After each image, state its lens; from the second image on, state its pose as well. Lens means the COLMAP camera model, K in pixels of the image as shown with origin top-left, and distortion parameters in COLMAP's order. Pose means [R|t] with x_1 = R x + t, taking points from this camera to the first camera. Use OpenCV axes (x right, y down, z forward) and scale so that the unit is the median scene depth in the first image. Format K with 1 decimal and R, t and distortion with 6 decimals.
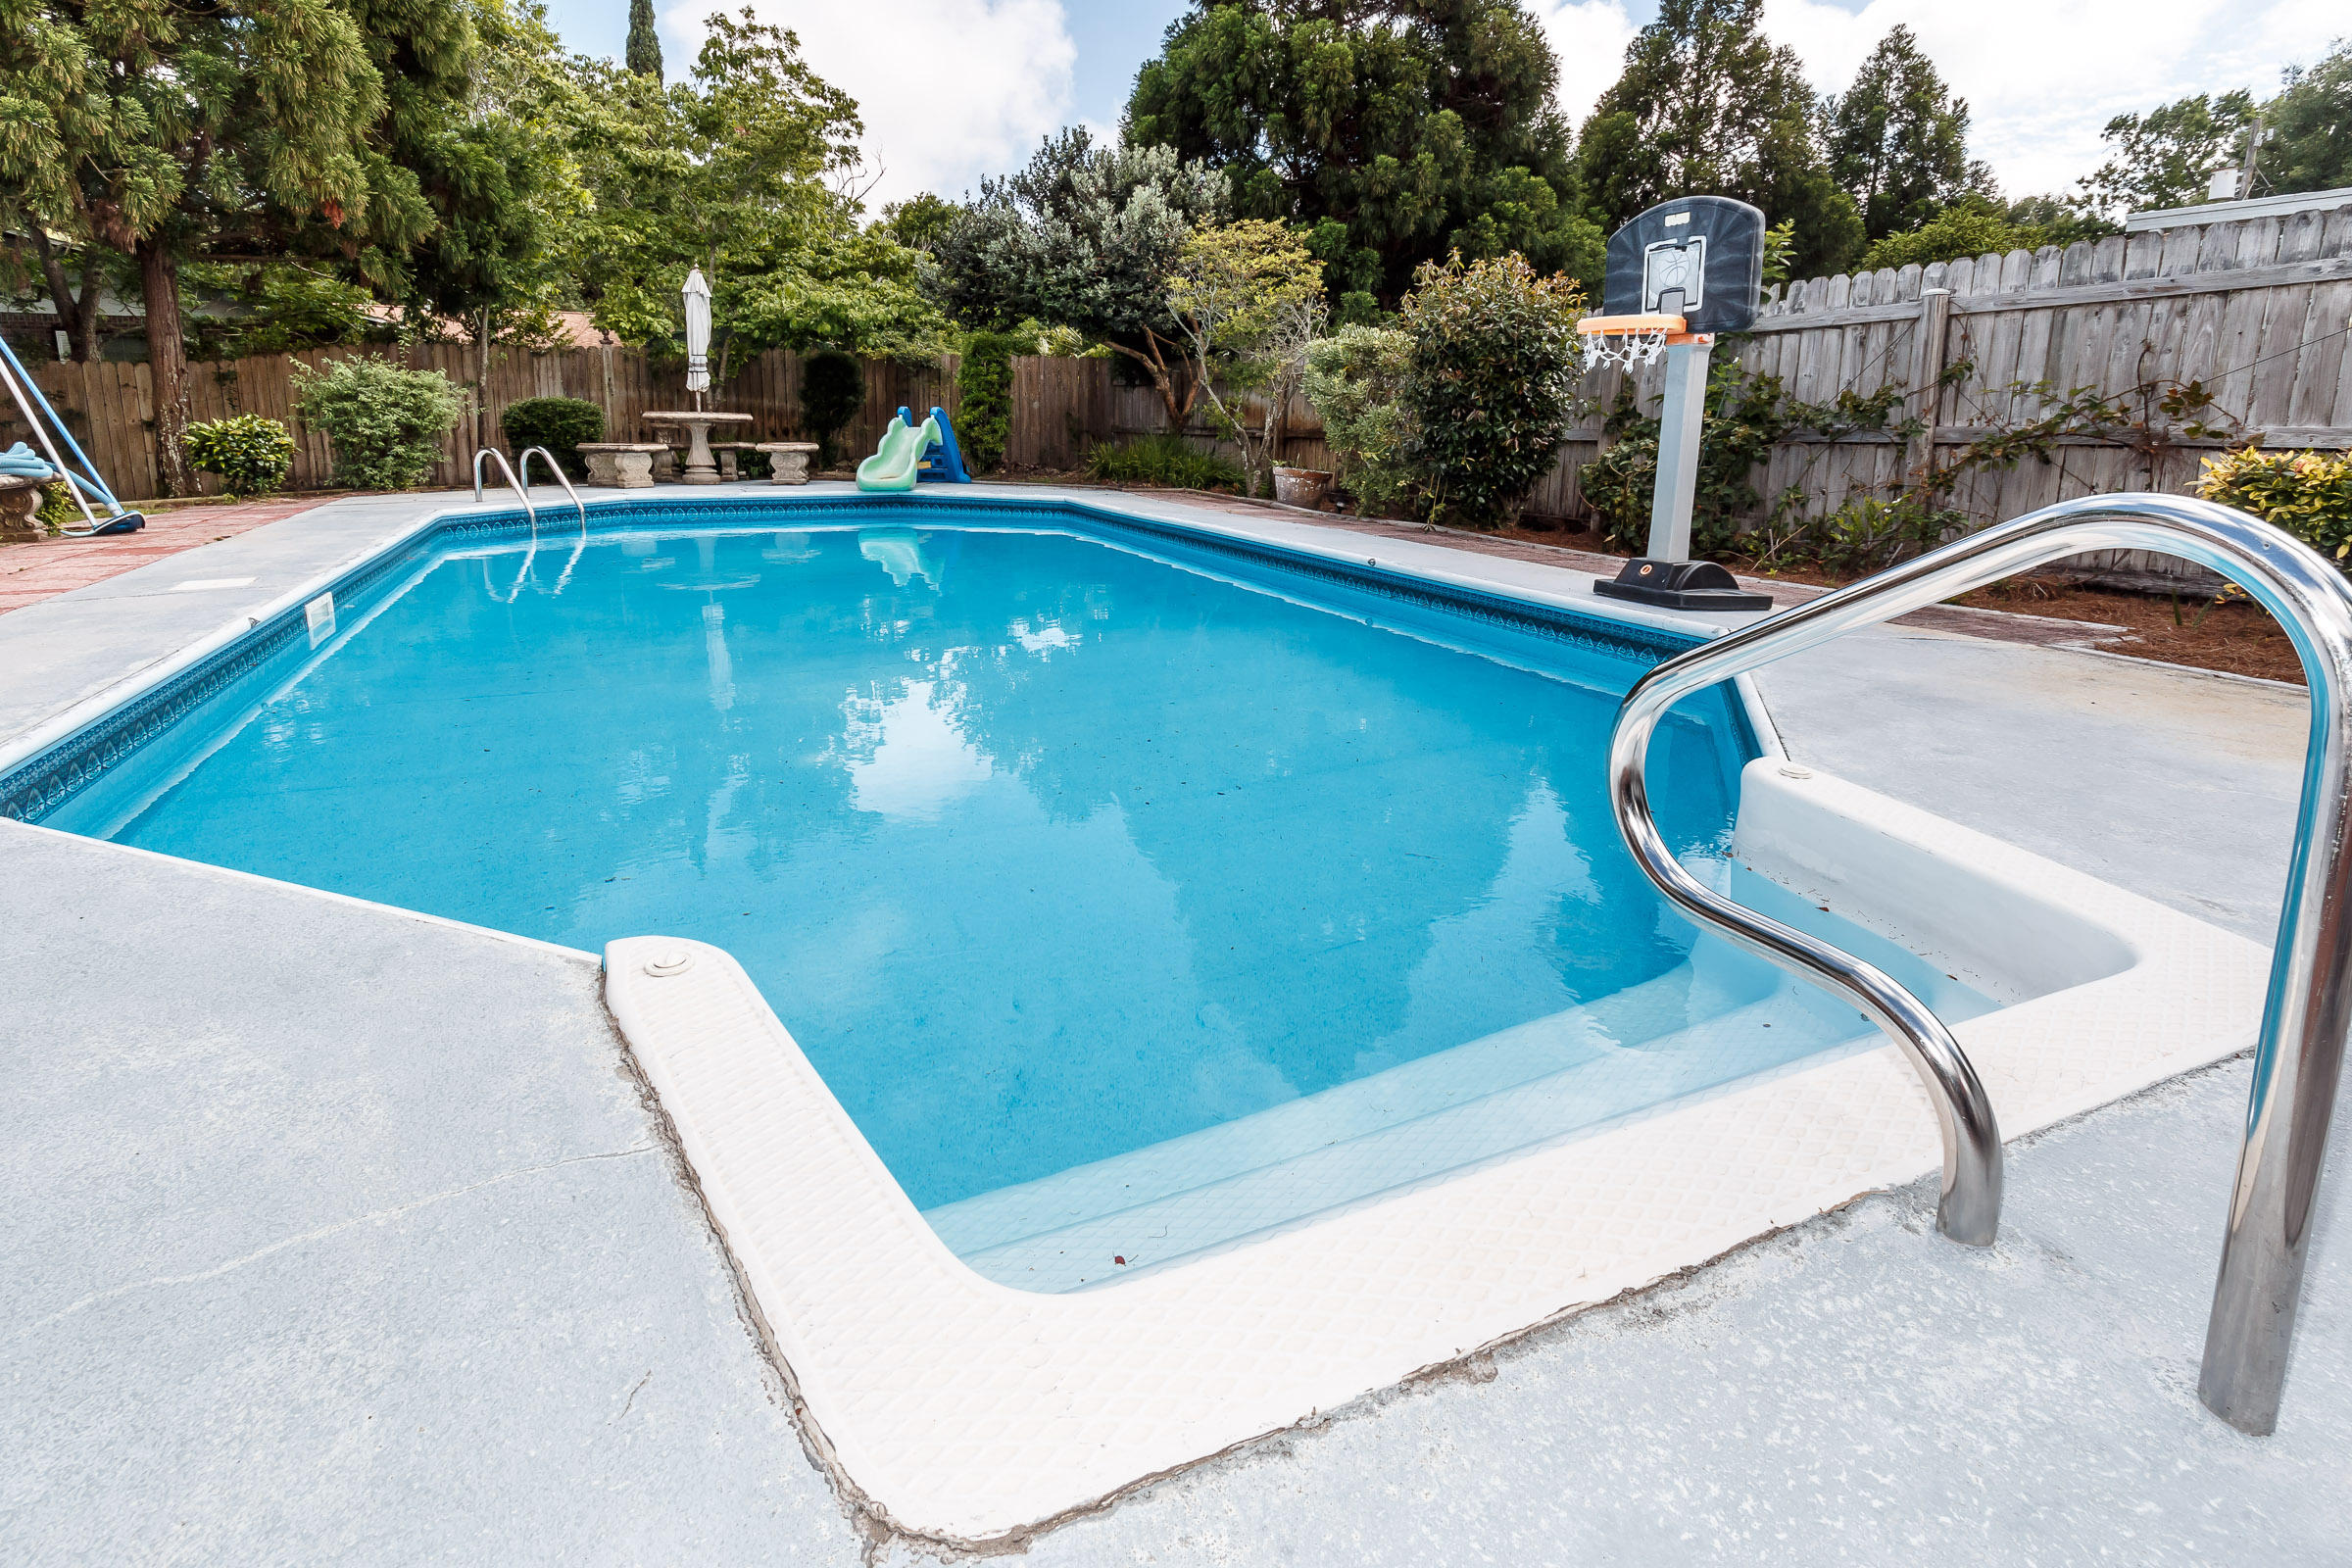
lens RADIAL K [[1151.8, 0, 1165.0], [0, 1151.8, 615.5], [0, 0, 1]] dist [0.003913, -0.000540]
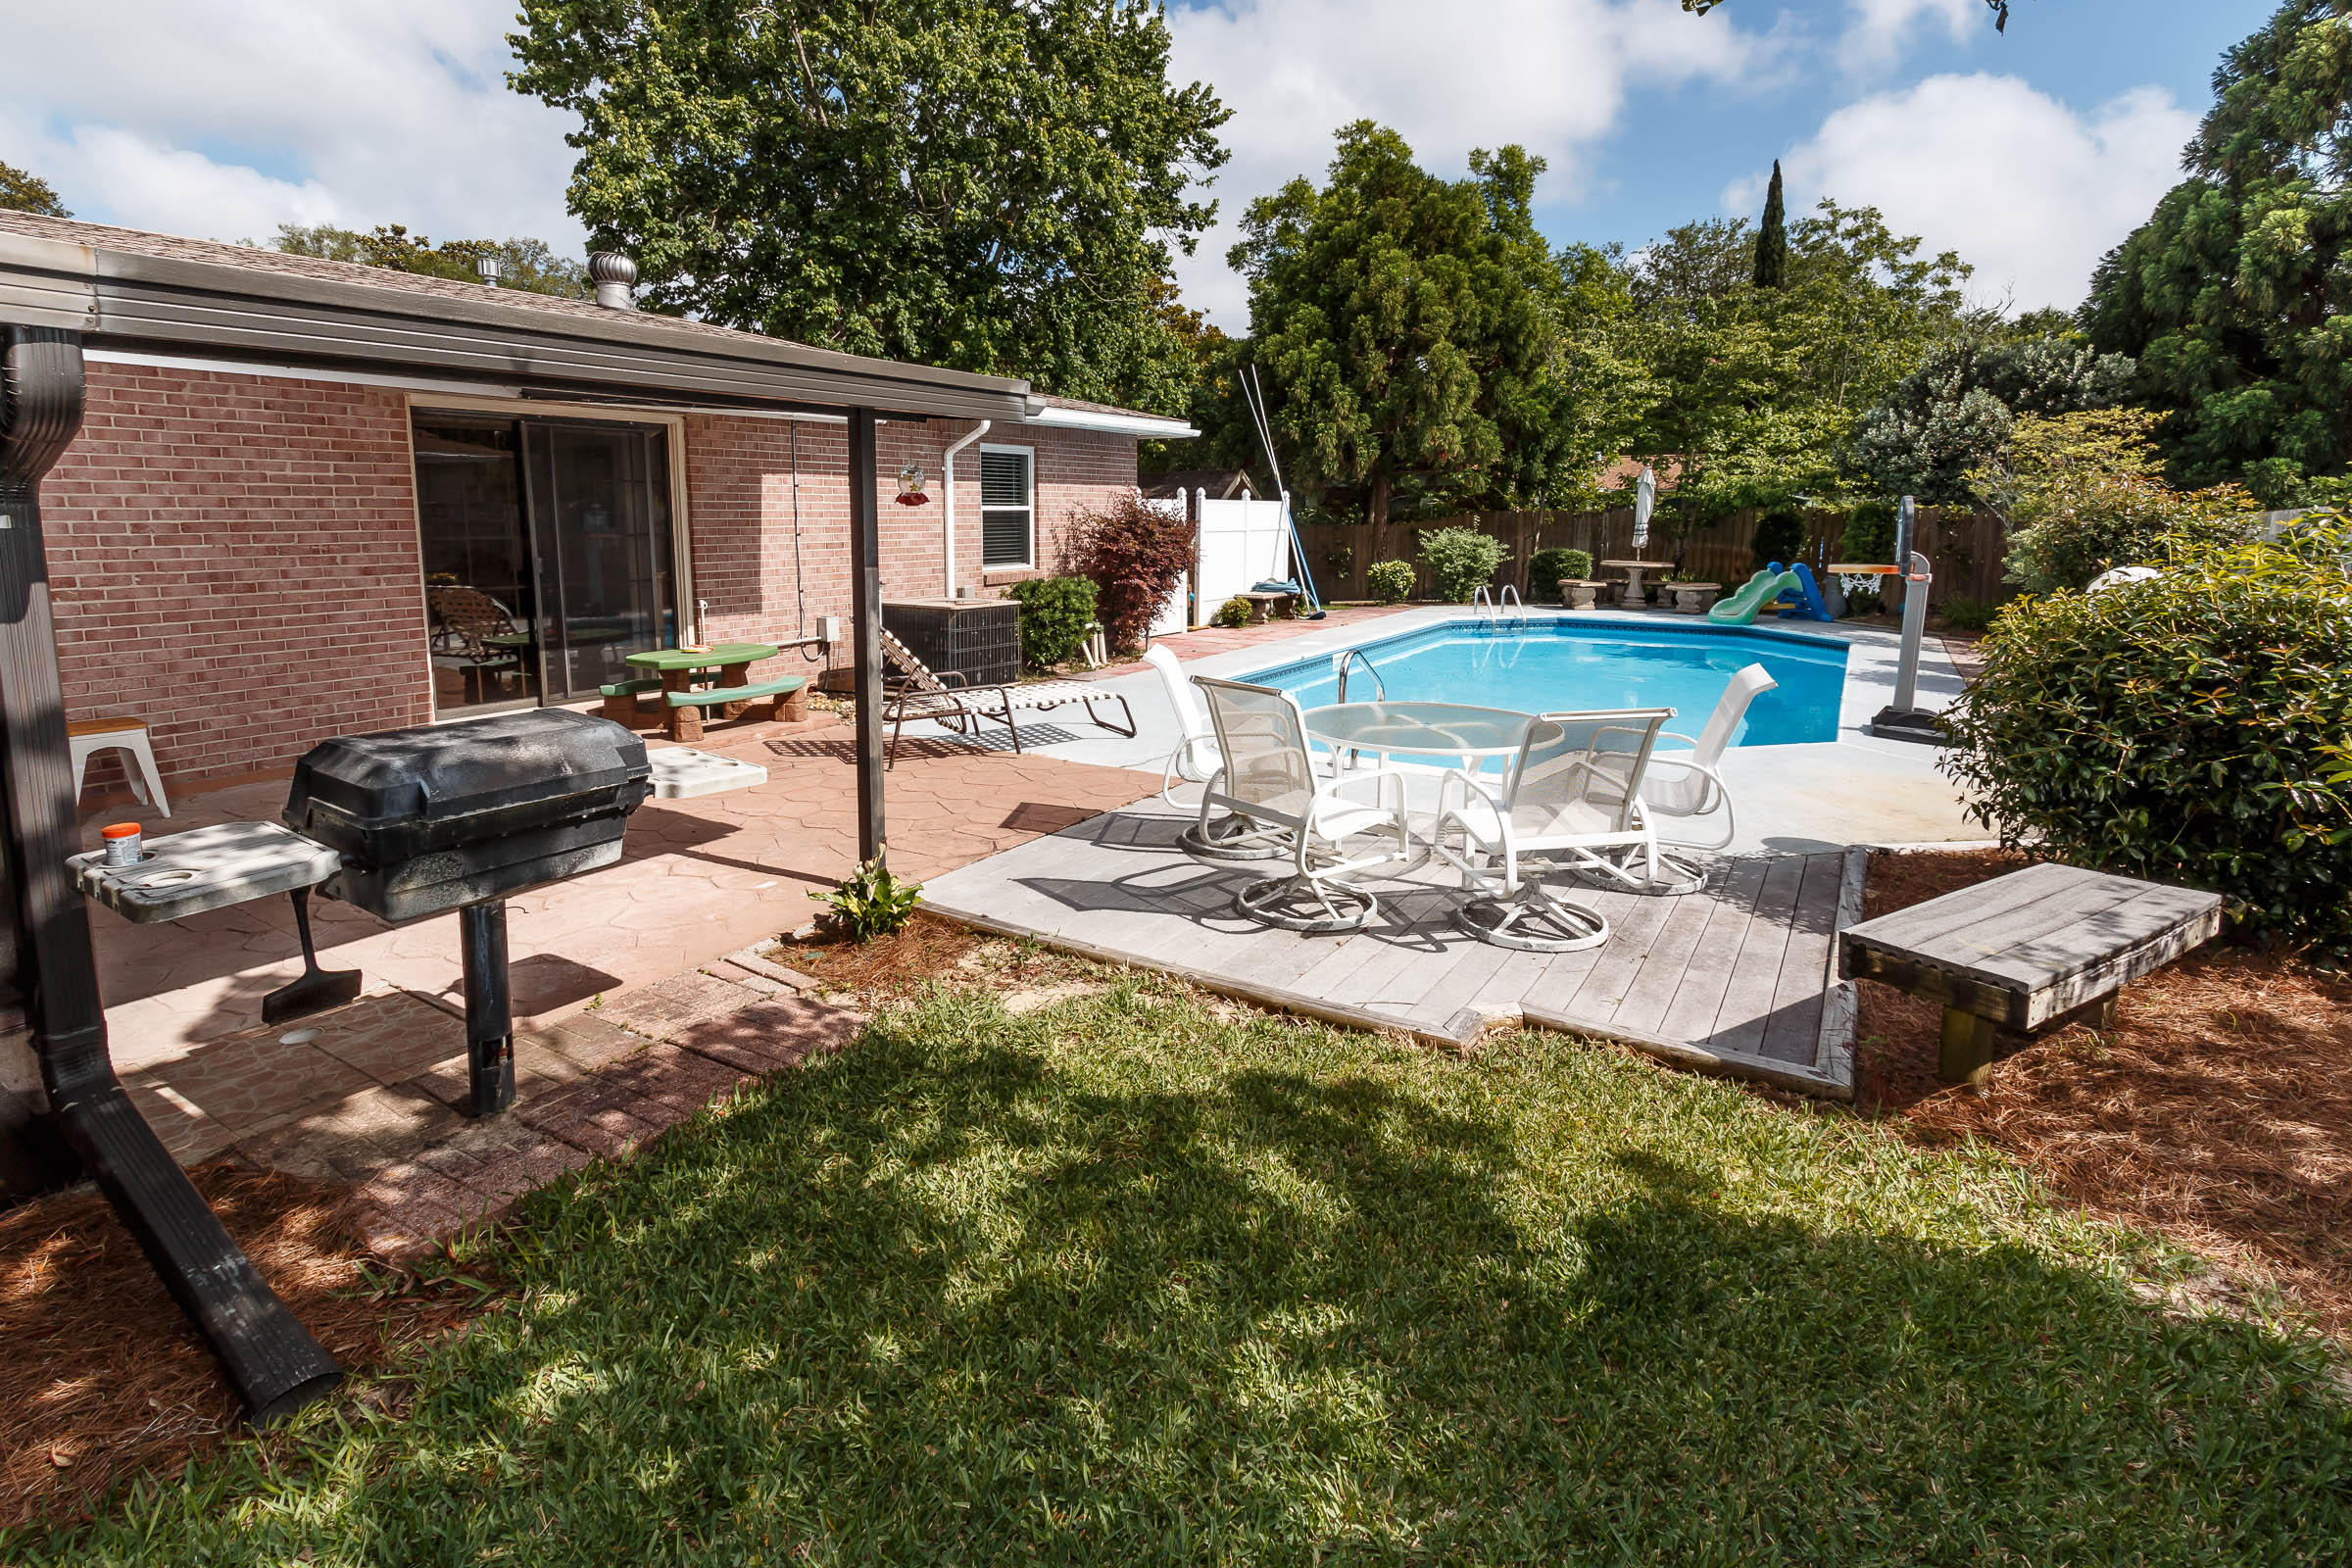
lens RADIAL K [[1120.6, 0, 1176.6], [0, 1120.6, 695.8], [0, 0, 1]] dist [0.004509, -0.000423]
pose [[0.561376, 0.128209, -0.817569, 0.473703], [-0.141374, 0.988261, 0.057904, -0.005365], [0.815396, 0.083077, 0.572911, -0.300561]]
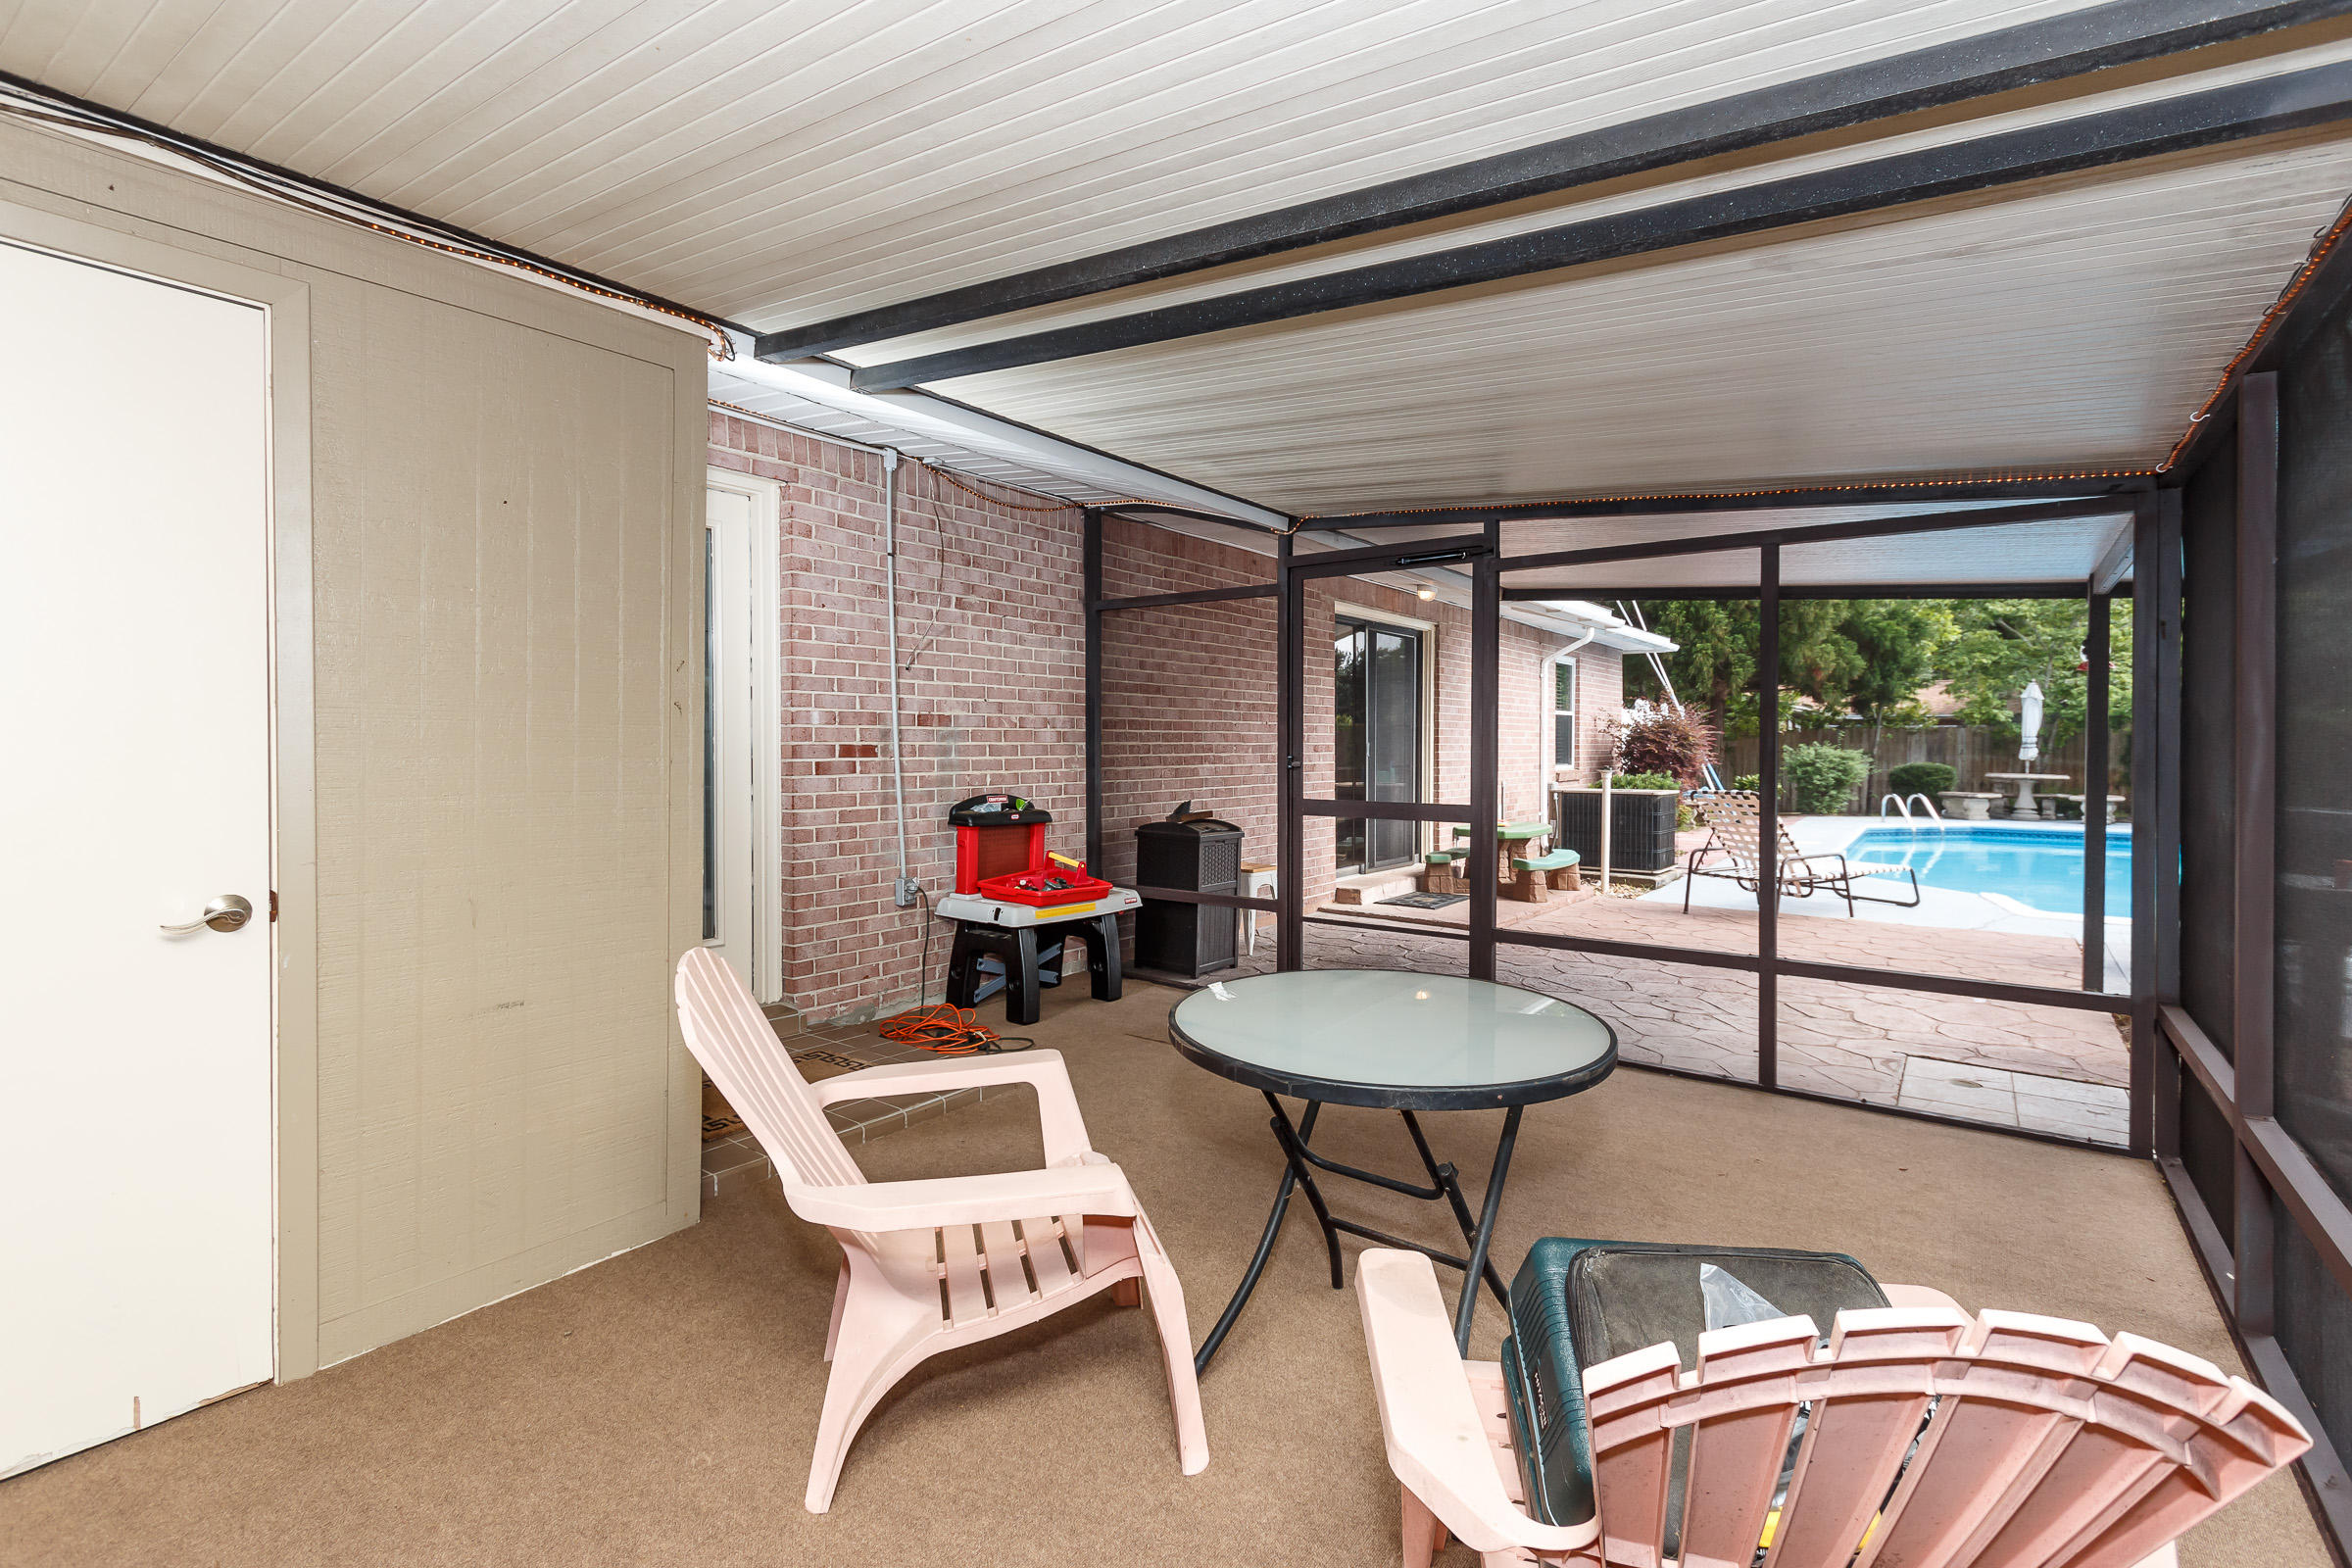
lens RADIAL K [[1120.6, 0, 1176.8], [0, 1120.6, 758.4], [0, 0, 1]] dist [0.004509, -0.000423]
pose [[0.508411, 0.004297, -0.861104, 0.302580], [-0.147972, 0.985549, -0.082447, 0.092315], [0.848305, 0.169337, 0.501700, -0.701104]]
